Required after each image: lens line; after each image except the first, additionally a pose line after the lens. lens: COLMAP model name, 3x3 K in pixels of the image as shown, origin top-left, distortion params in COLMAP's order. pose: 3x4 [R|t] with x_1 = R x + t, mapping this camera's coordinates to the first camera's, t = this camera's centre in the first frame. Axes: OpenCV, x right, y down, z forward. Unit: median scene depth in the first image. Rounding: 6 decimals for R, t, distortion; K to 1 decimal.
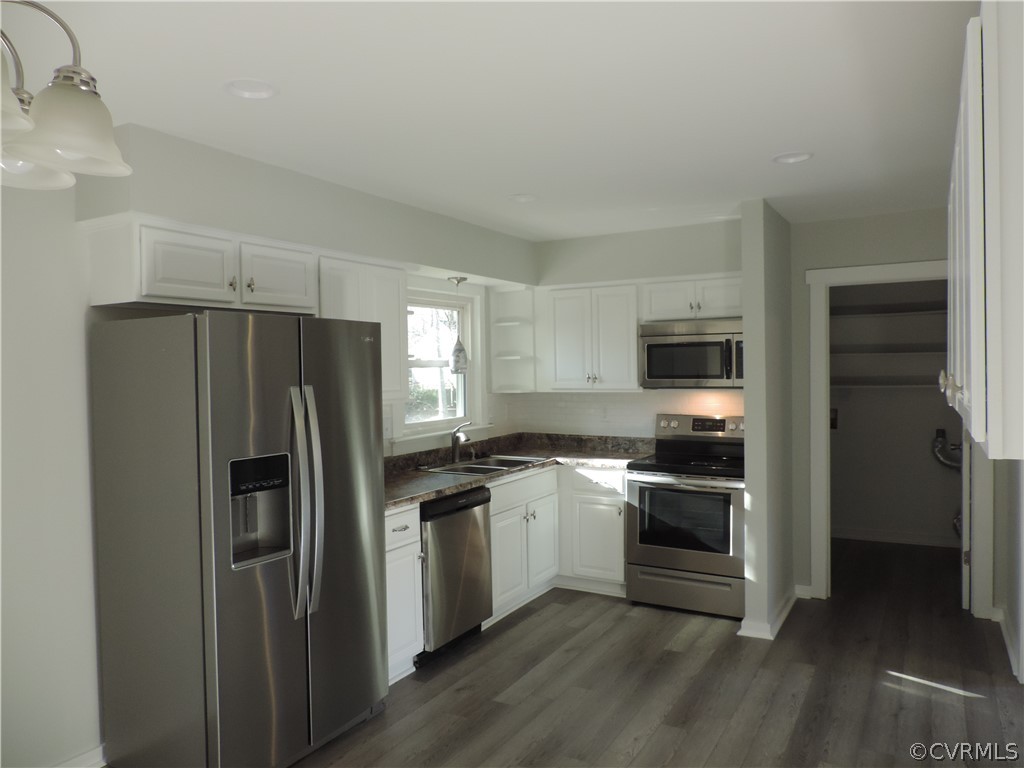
lens RADIAL K [[727.2, 0, 512.2], [0, 727.2, 382.3], [0, 0, 1]] dist [-0.024193, 0.004721]
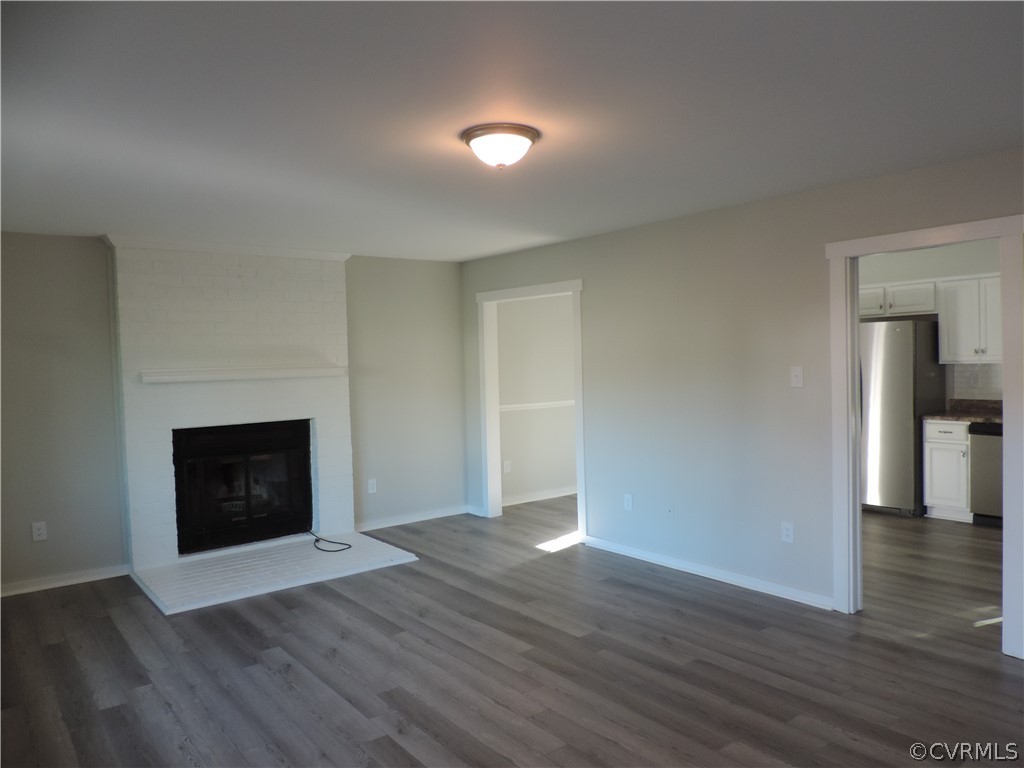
lens RADIAL K [[727.2, 0, 509.5], [0, 727.2, 393.2], [0, 0, 1]] dist [-0.024193, 0.004721]
pose [[-0.377718, 0.073657, -0.922986, 1.924240], [0.016696, 0.997211, 0.072748, -0.043182], [0.925770, 0.012068, -0.377894, 0.696167]]
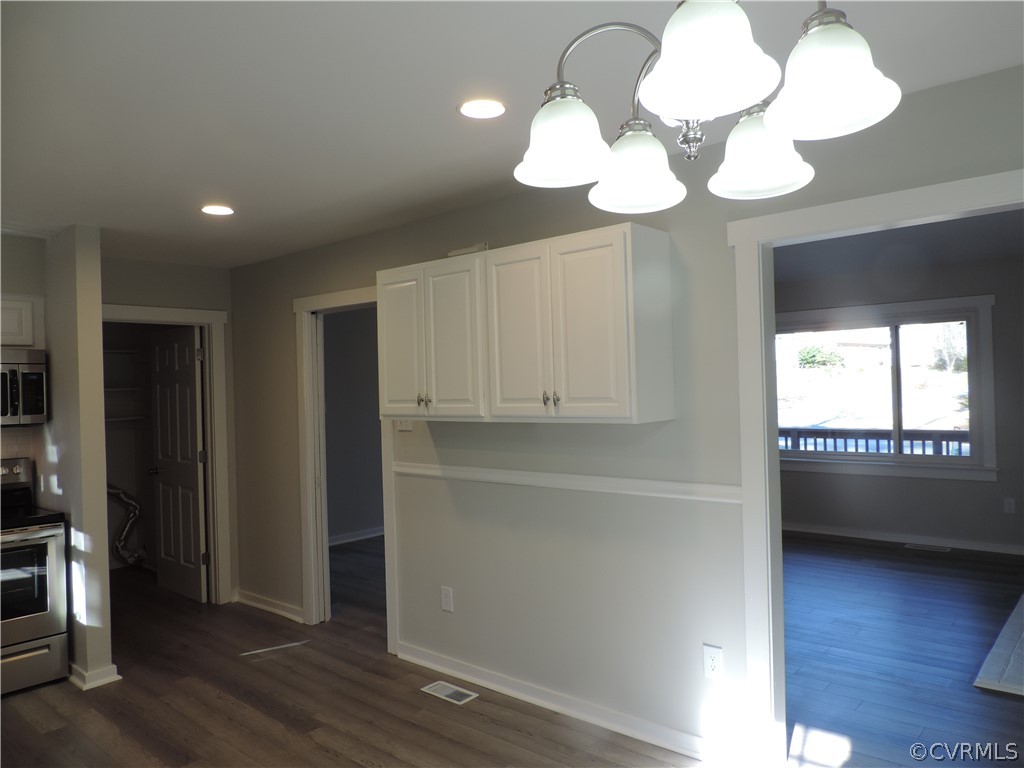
lens RADIAL K [[727.2, 0, 512.8], [0, 727.2, 384.2], [0, 0, 1]] dist [-0.024193, 0.004721]
pose [[0.191992, 0.016571, 0.981256, -0.576203], [0.047841, 0.998511, -0.026223, 0.012318], [-0.980230, 0.051979, 0.190914, 0.323168]]
